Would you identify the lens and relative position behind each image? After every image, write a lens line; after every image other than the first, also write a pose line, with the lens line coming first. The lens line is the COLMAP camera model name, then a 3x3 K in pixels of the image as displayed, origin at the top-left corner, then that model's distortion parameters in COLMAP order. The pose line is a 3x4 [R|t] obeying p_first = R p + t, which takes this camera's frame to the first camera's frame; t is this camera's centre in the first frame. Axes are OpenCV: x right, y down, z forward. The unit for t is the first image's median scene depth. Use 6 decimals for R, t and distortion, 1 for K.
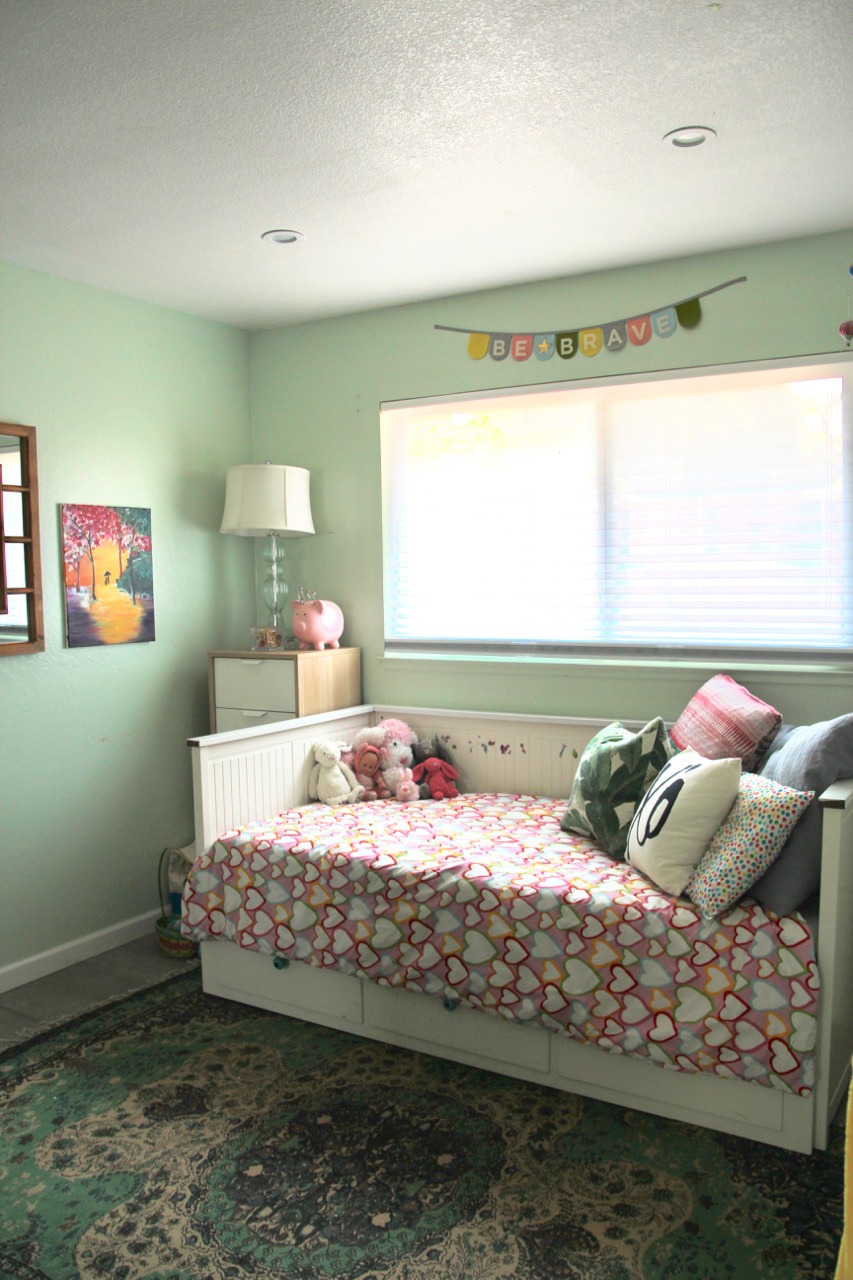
lens RADIAL K [[1029.3, 0, 428.8], [0, 1029.3, 667.5], [0, 0, 1]] dist [-0.116584, 0.120330]
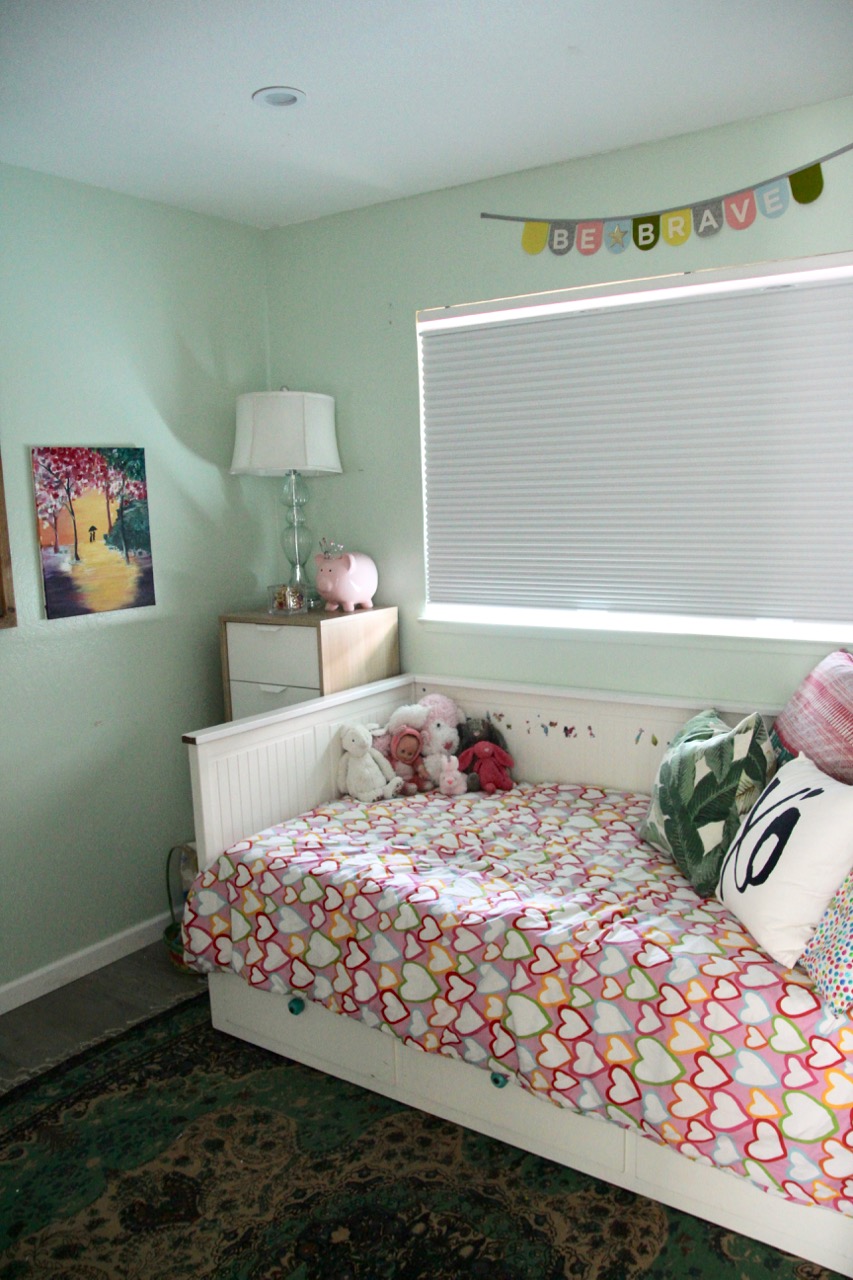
lens RADIAL K [[1029.3, 0, 428.8], [0, 1029.3, 667.5], [0, 0, 1]] dist [-0.116584, 0.120330]
pose [[0.998094, -0.006136, -0.061412, 0.013908], [0.011286, 0.996414, 0.083859, -0.052200], [0.060678, -0.084392, 0.994583, 0.198948]]
